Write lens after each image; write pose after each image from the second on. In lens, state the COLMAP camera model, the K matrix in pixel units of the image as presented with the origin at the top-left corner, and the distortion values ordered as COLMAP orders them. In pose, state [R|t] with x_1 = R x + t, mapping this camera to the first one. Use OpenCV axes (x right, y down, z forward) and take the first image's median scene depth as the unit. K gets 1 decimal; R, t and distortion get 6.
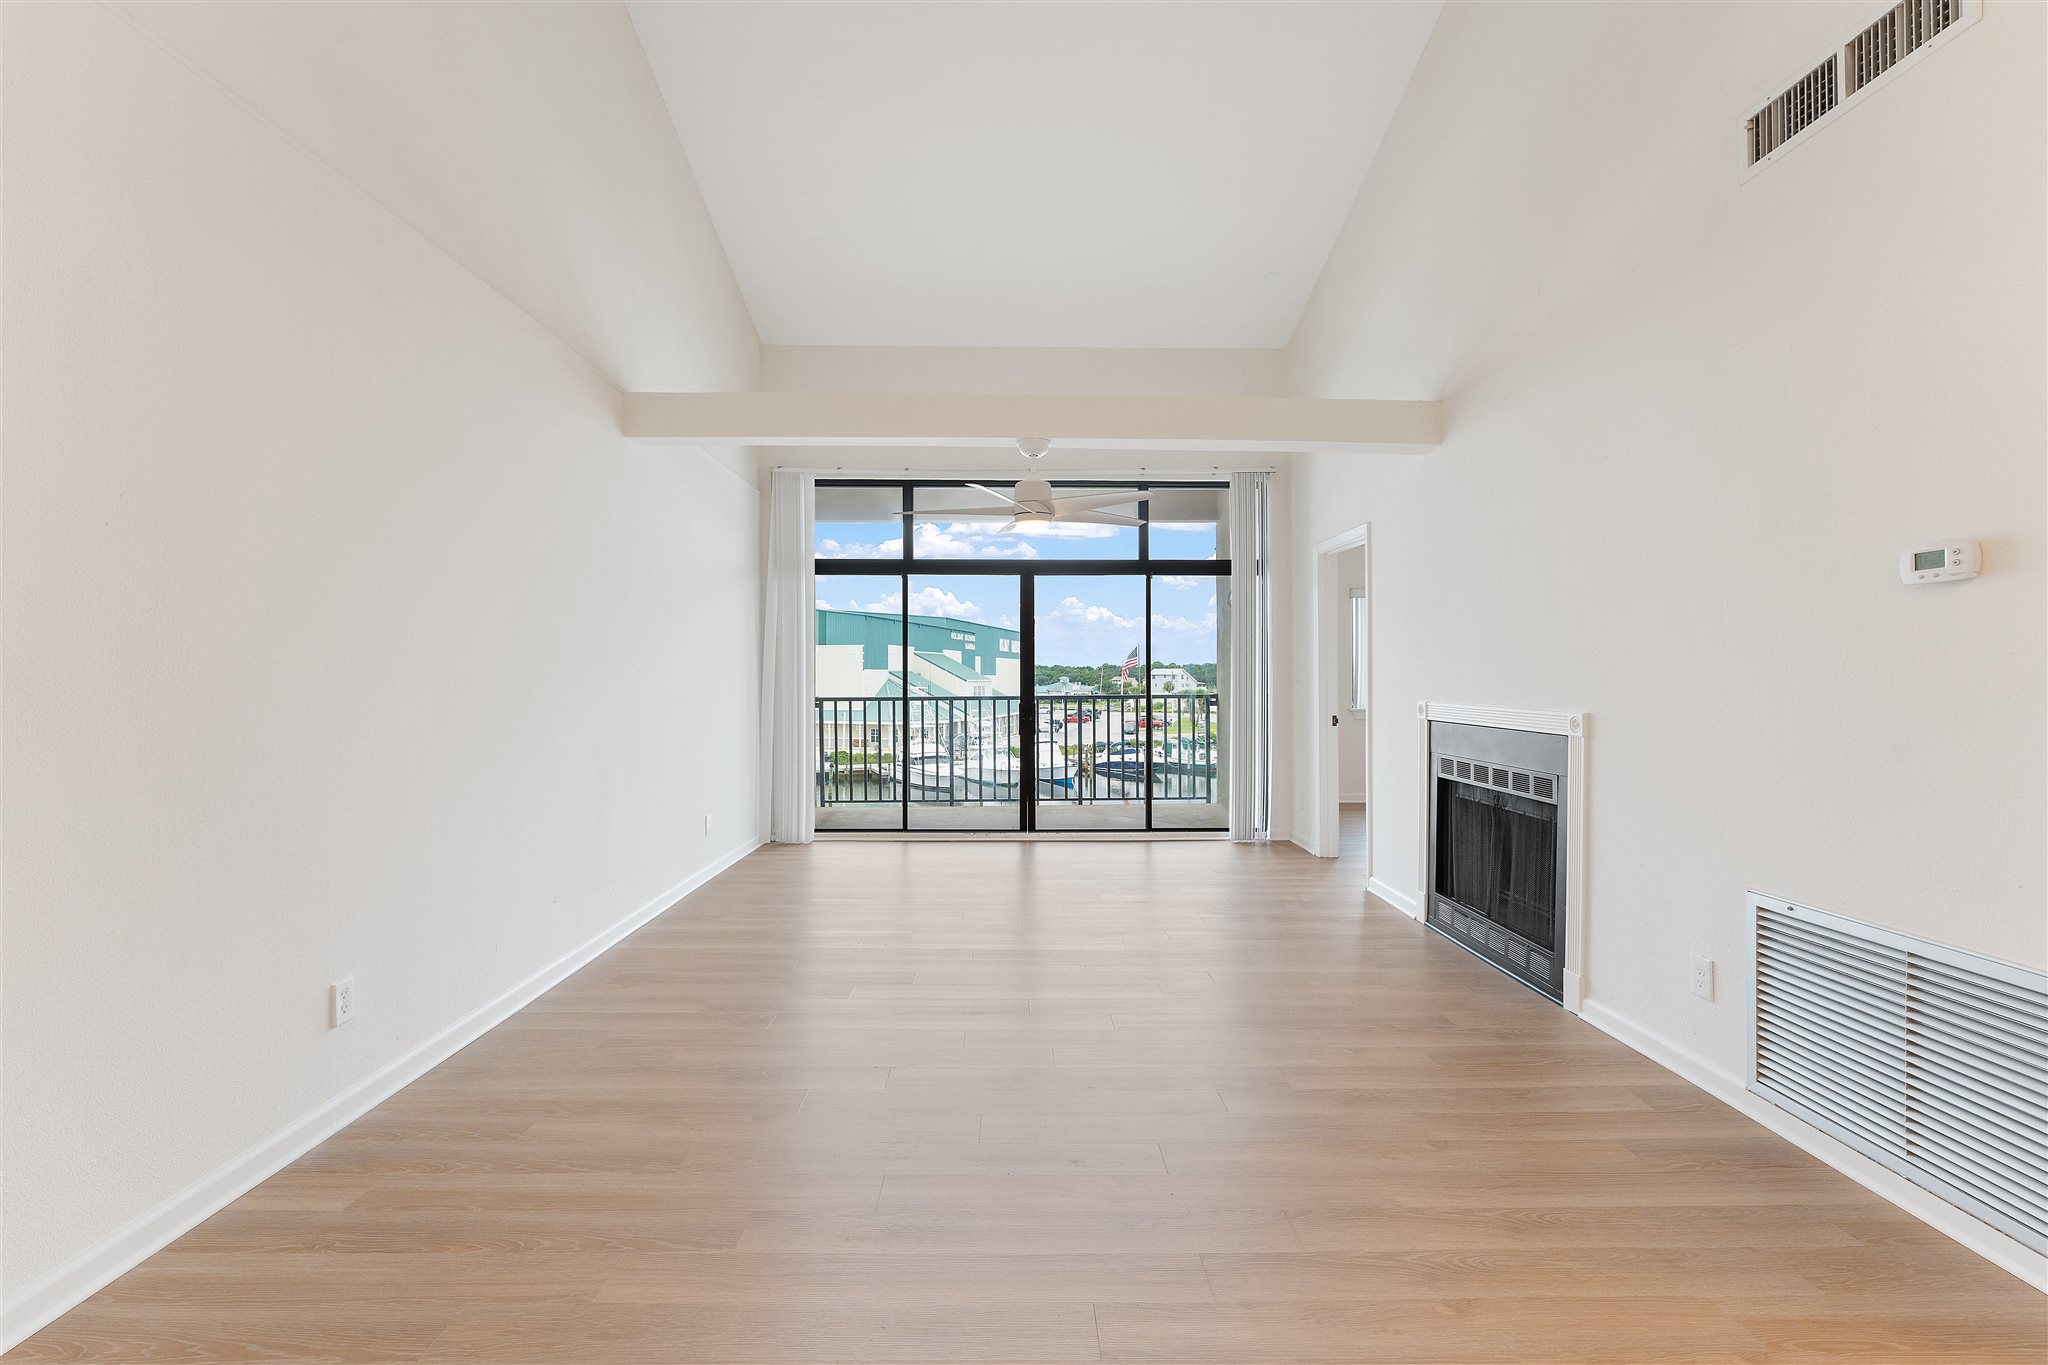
lens RADIAL K [[858.7, 0, 1012.6], [0, 858.7, 690.1], [0, 0, 1]] dist [-0.001656, -0.000292]
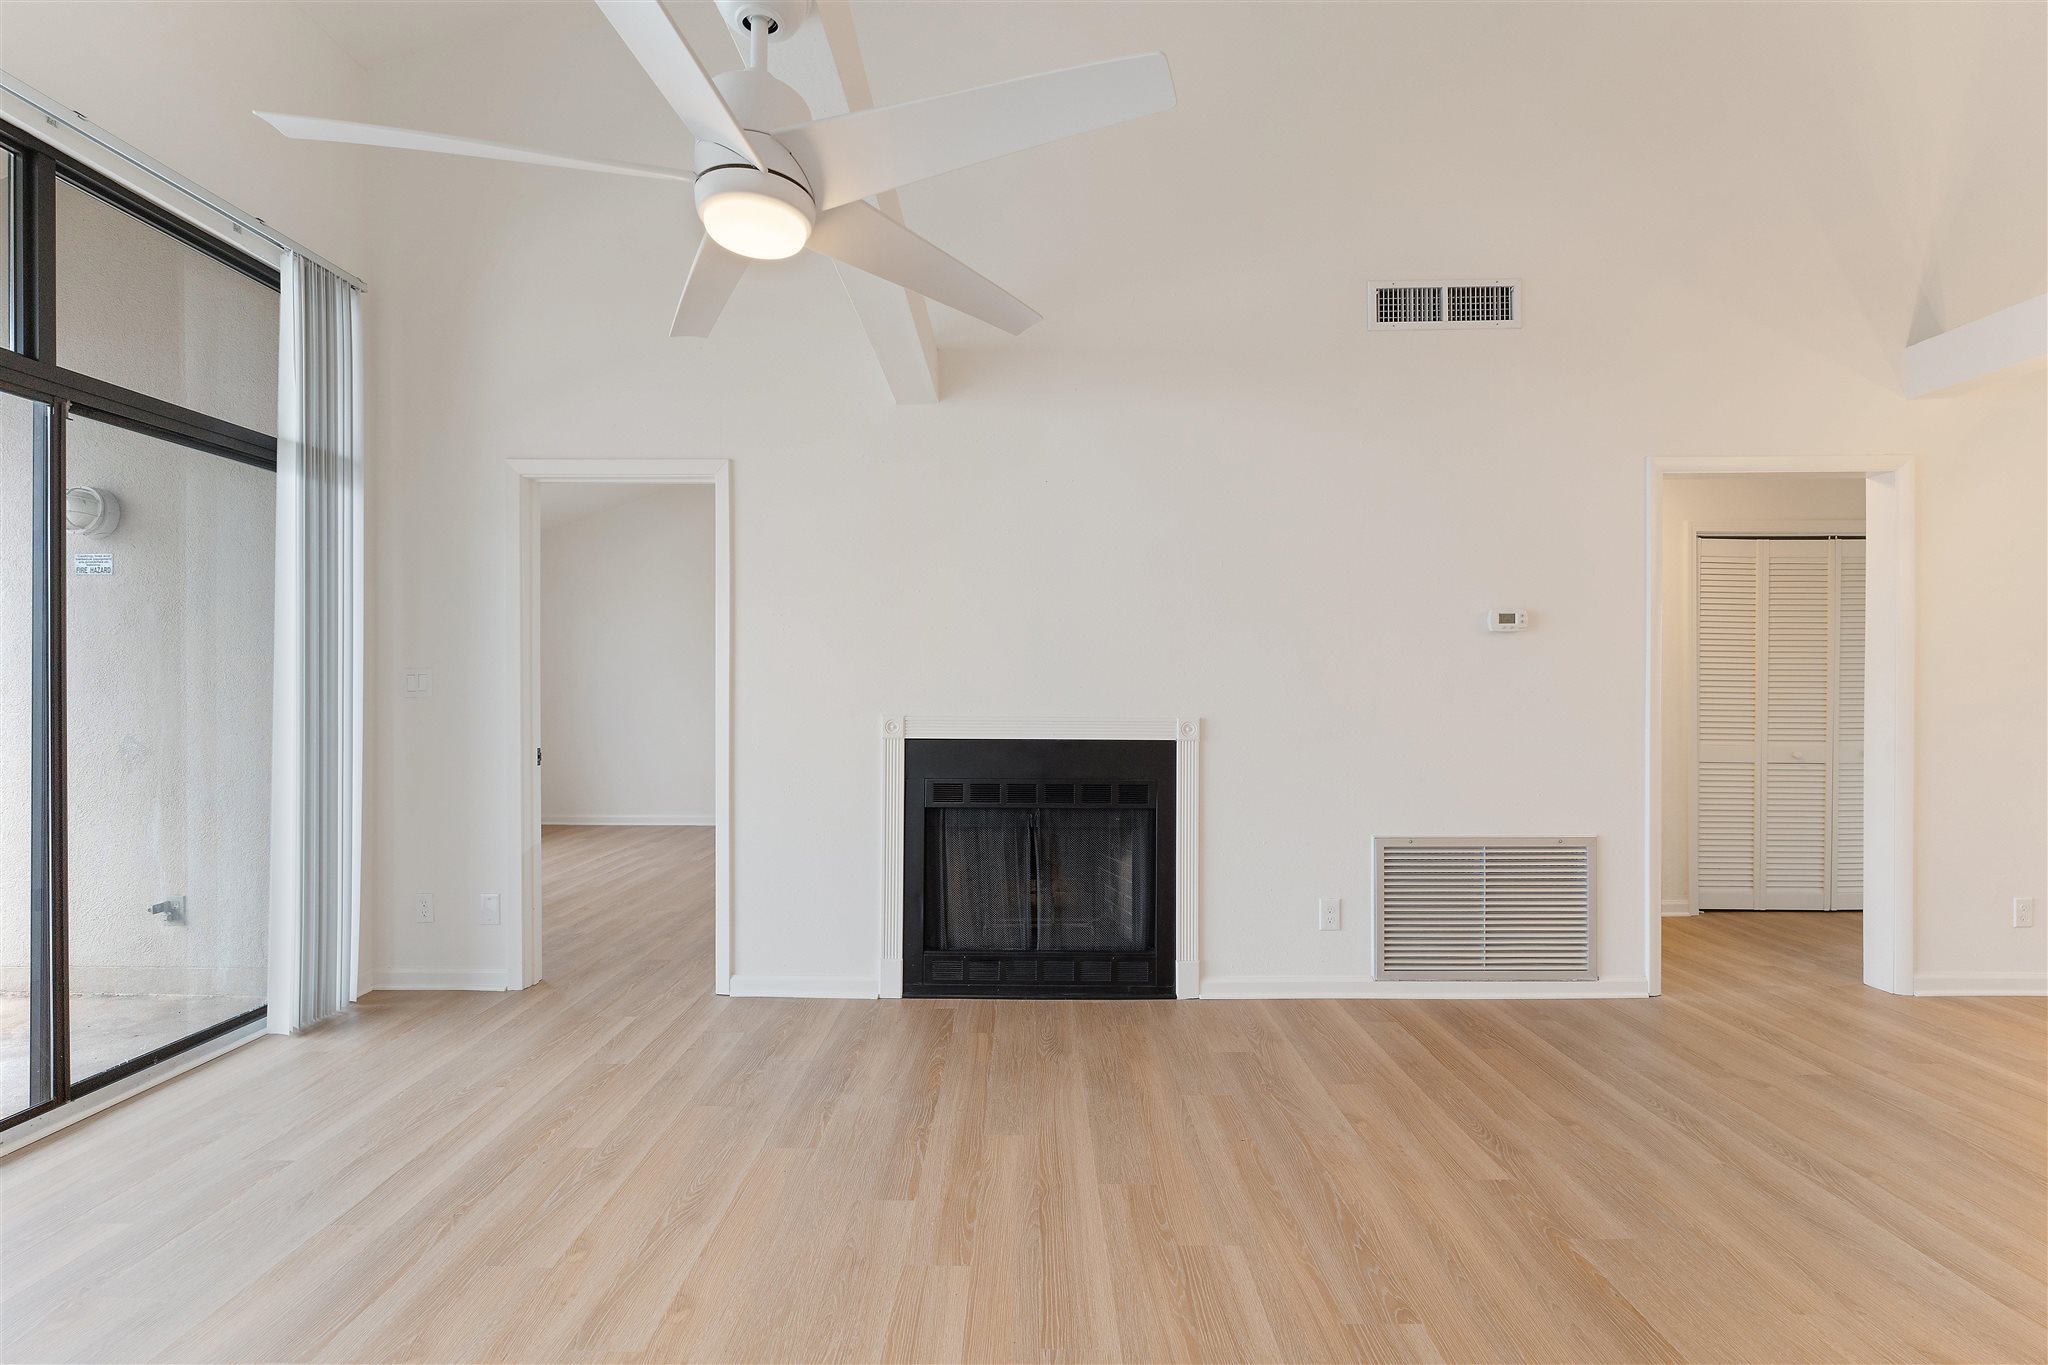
lens RADIAL K [[858.7, 0, 1024.8], [0, 858.7, 682.0], [0, 0, 1]] dist [-0.001656, -0.000292]
pose [[0.012058, 0.003238, 0.999922, -0.417338], [0.013079, 0.999909, -0.003395, -0.017200], [-0.999842, 0.013119, 0.012014, 1.182776]]
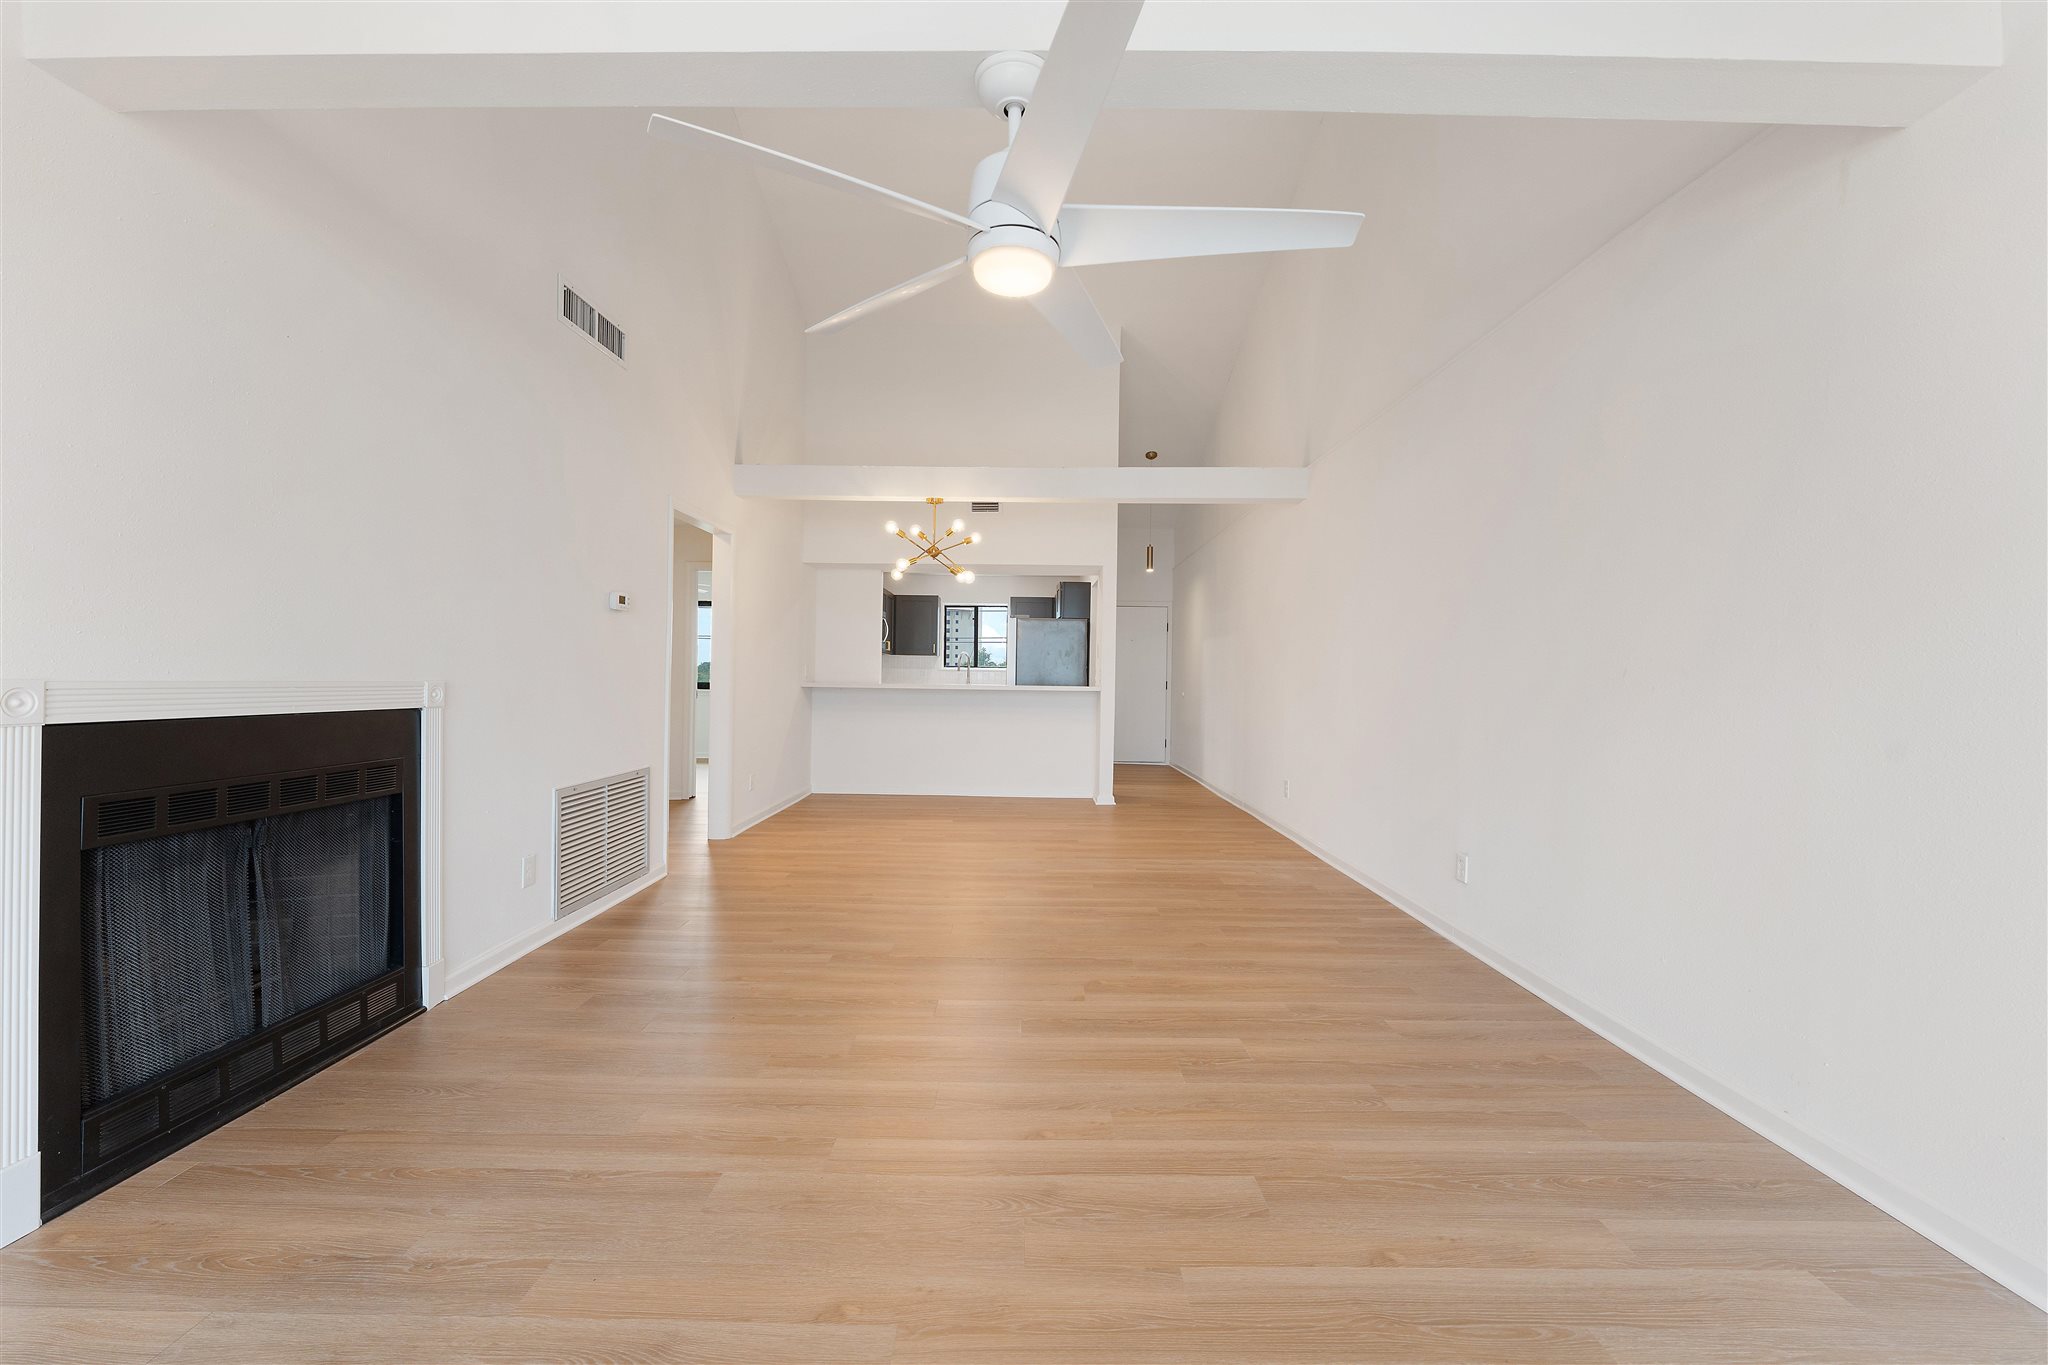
lens RADIAL K [[821.8, 0, 1030.0], [0, 821.8, 685.5], [0, 0, 1]] dist [-0.005339, 0.000386]
pose [[-0.999899, -0.014135, 0.001243, 0.014076], [-0.014100, 0.999597, 0.024638, 0.000378], [-0.001590, 0.024618, -0.999696, 1.866087]]
